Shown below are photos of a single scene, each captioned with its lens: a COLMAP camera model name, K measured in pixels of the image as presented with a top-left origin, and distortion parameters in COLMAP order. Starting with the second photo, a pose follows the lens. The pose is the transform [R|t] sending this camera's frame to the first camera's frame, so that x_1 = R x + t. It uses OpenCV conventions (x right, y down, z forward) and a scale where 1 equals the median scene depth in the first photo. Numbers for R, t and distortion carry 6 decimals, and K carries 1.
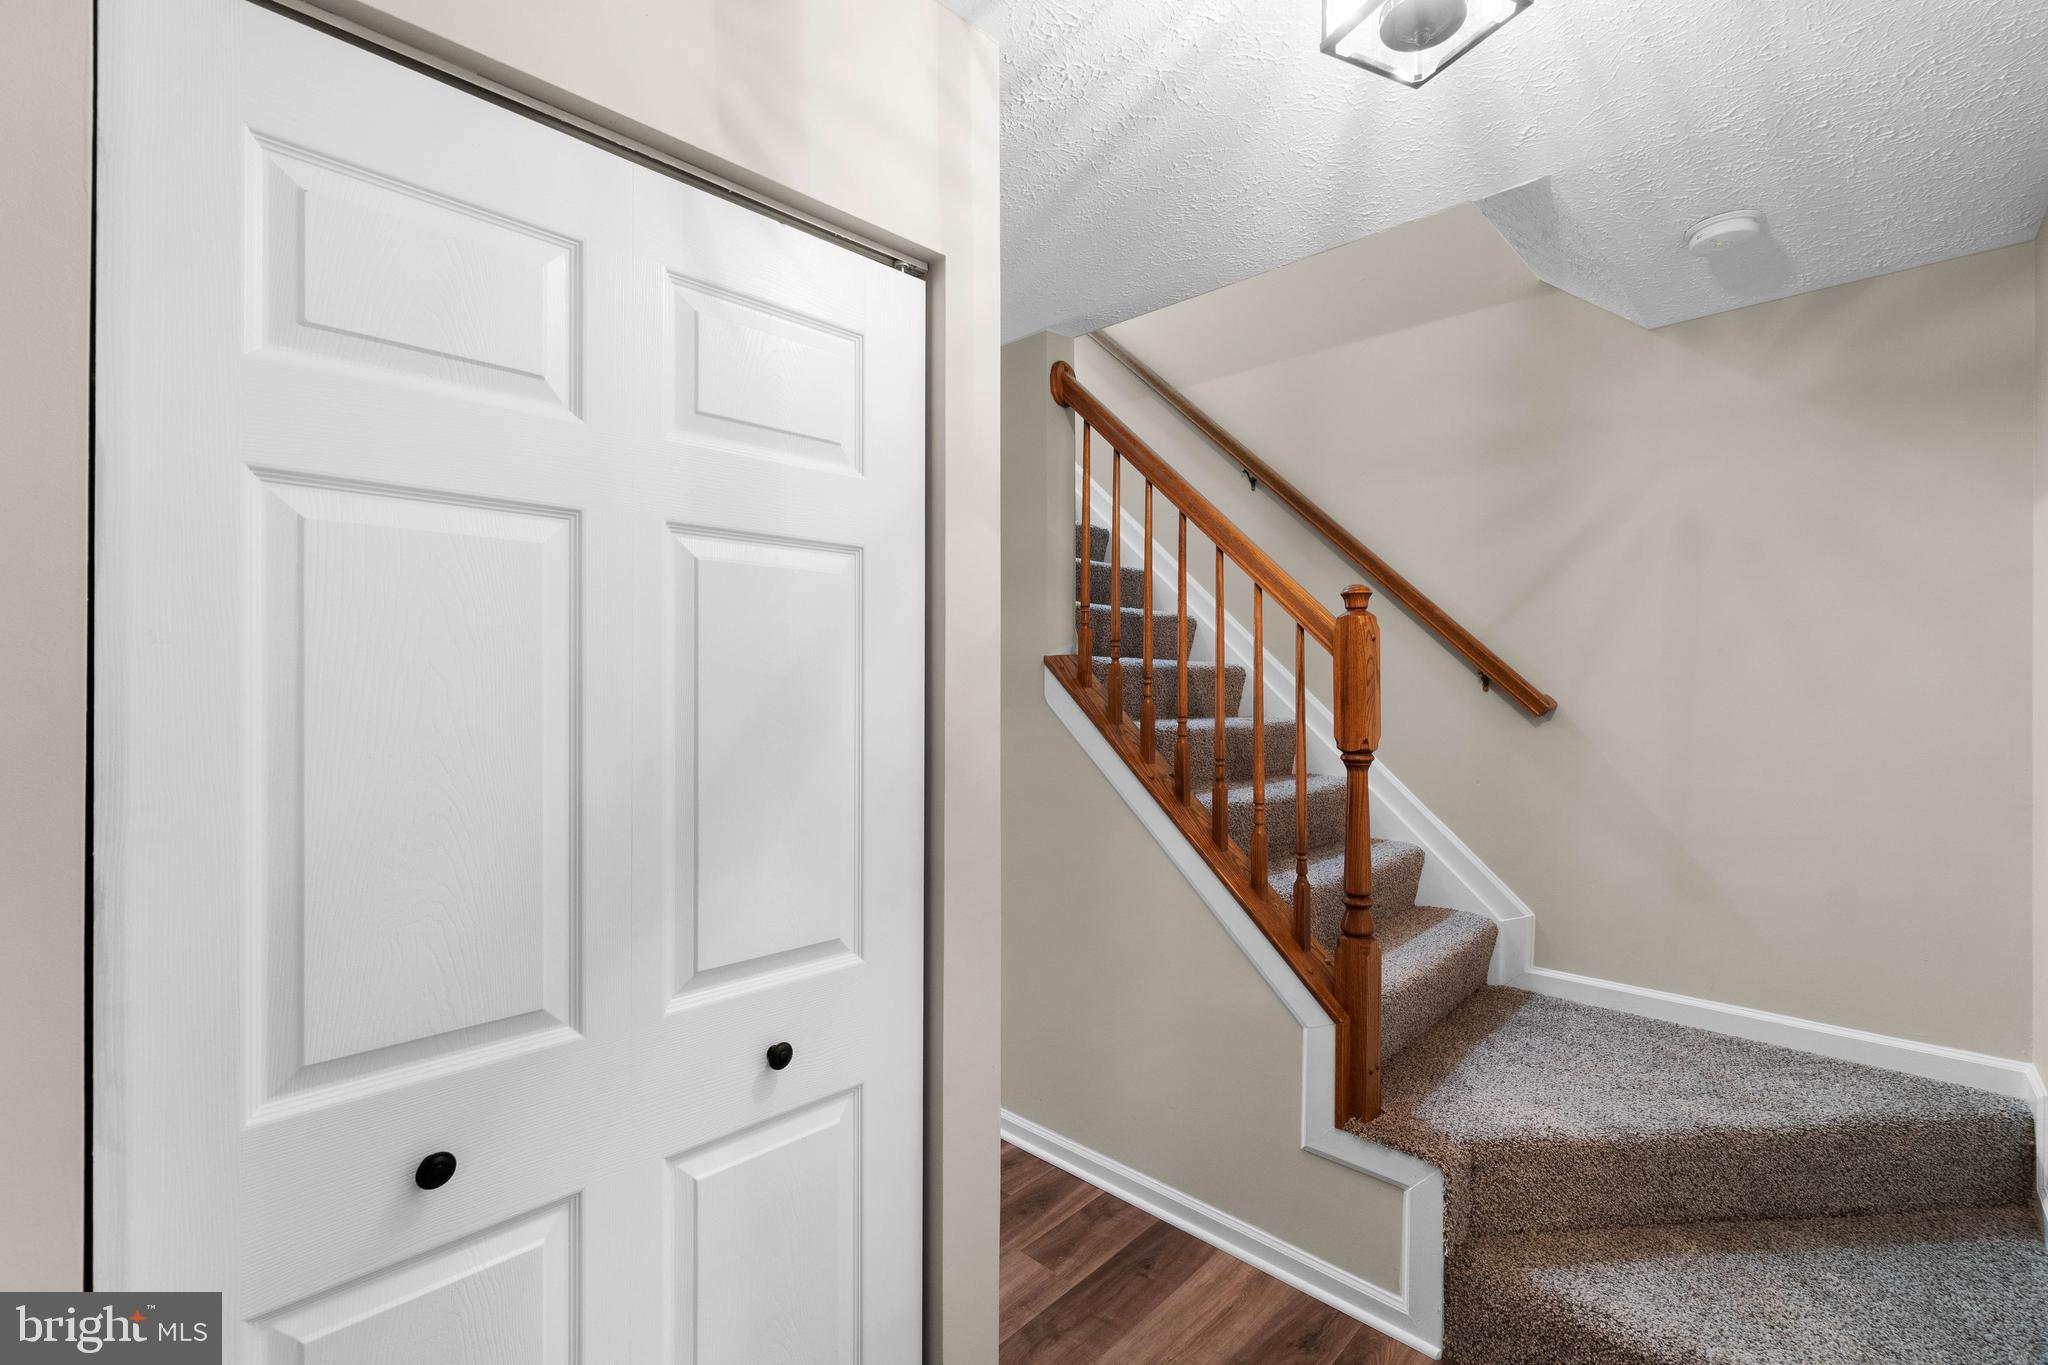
lens RADIAL K [[889.7, 0, 1014.9], [0, 889.7, 684.5], [0, 0, 1]] dist [-0.000257, -0.000014]
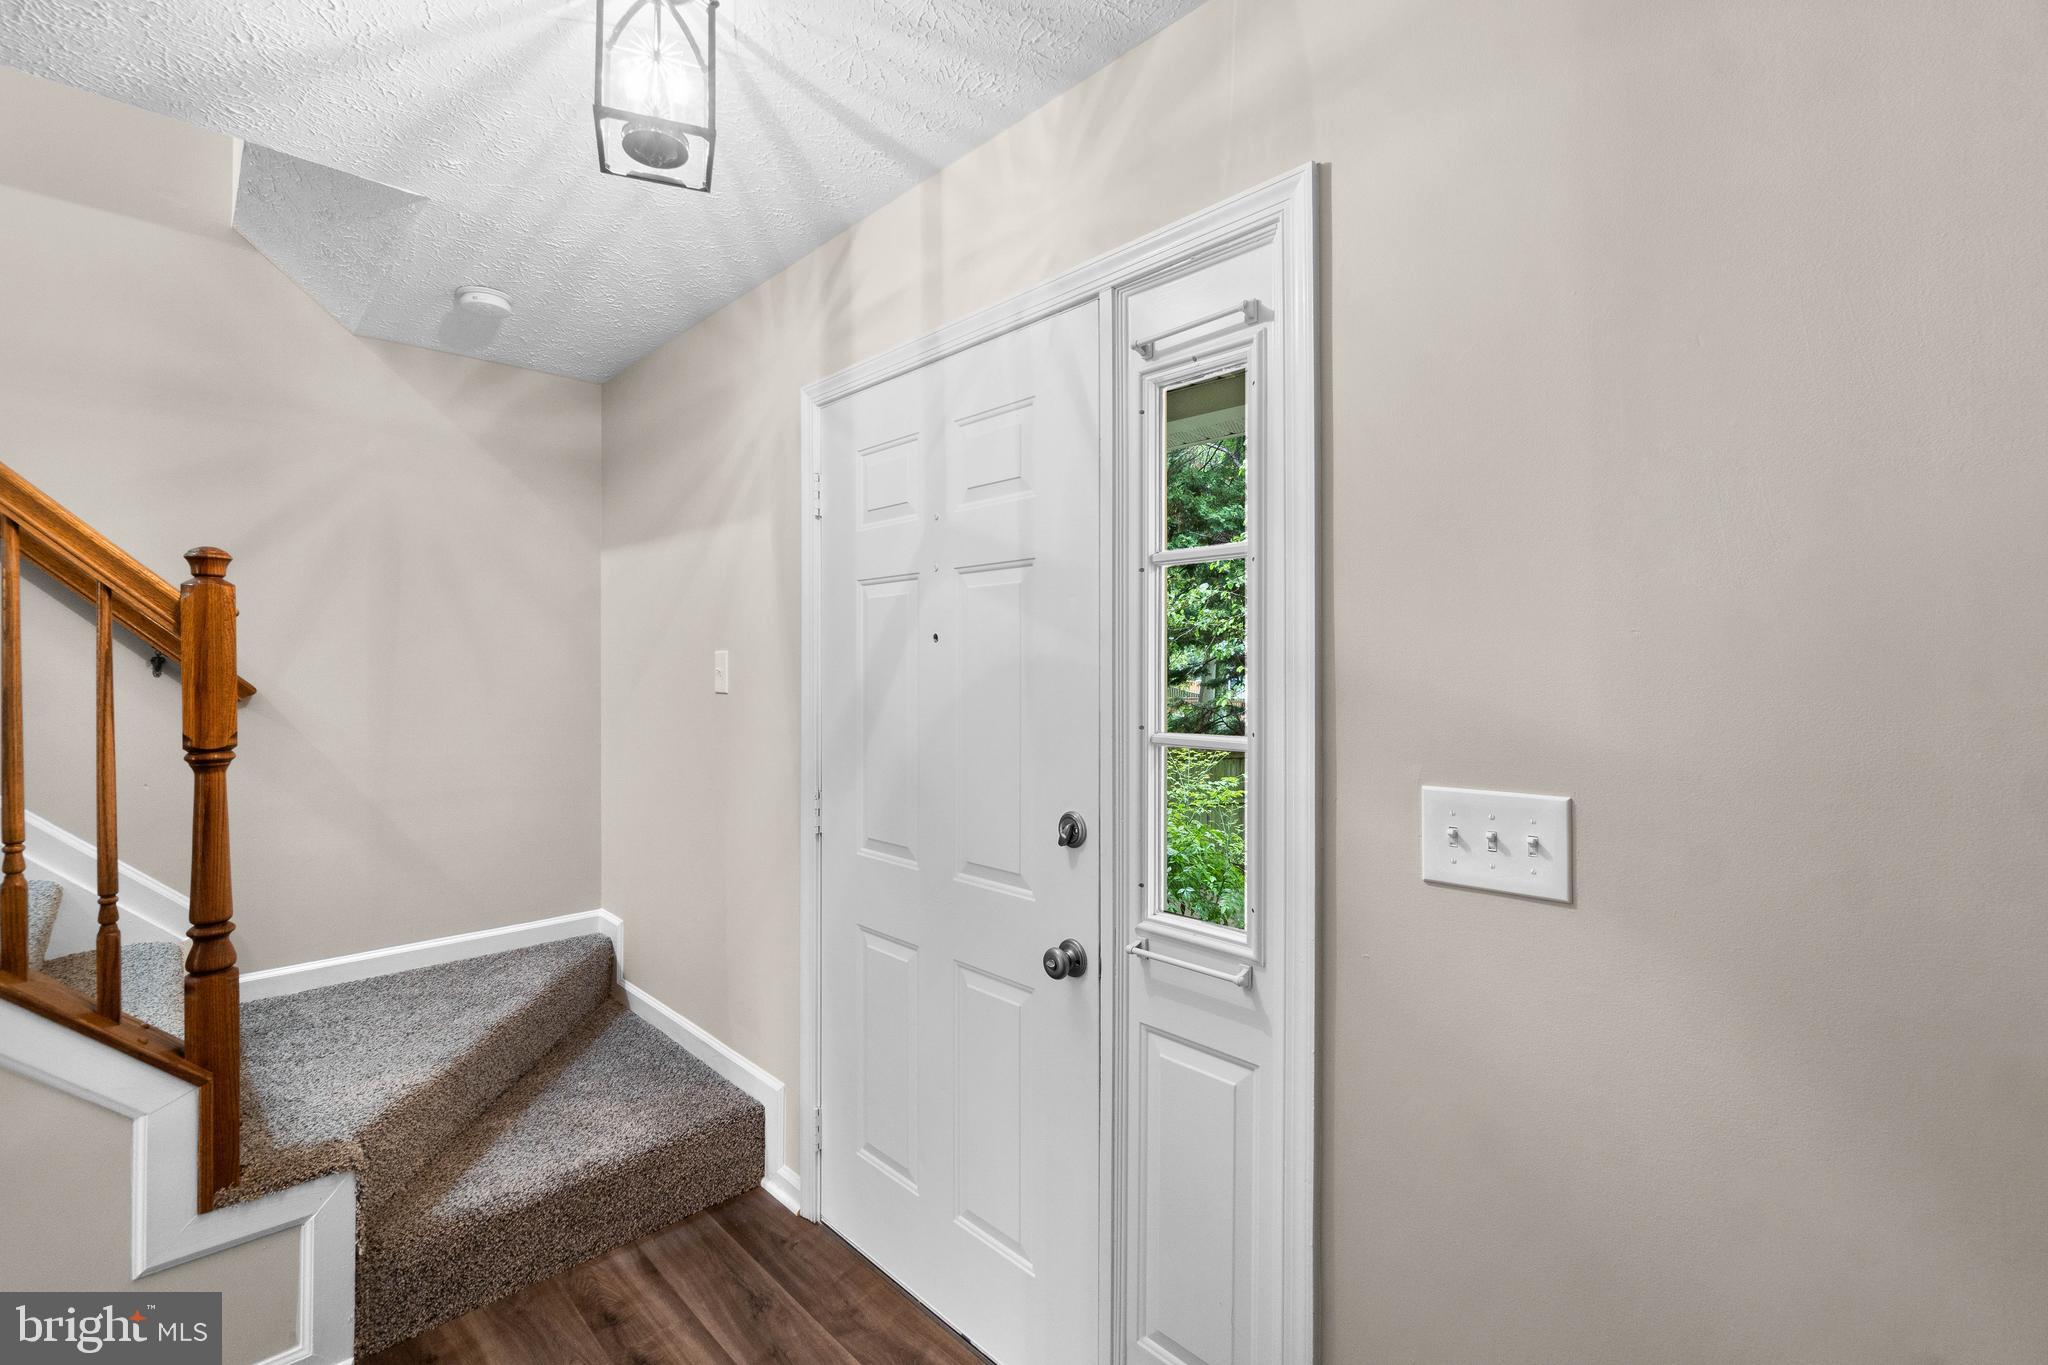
lens RADIAL K [[889.7, 0, 1013.6], [0, 889.7, 669.0], [0, 0, 1]] dist [-0.000257, -0.000014]
pose [[0.034319, -0.003165, 0.999406, -0.419683], [0.002592, 0.999992, 0.003078, -0.000013], [-0.999408, 0.002485, 0.034327, 0.228075]]
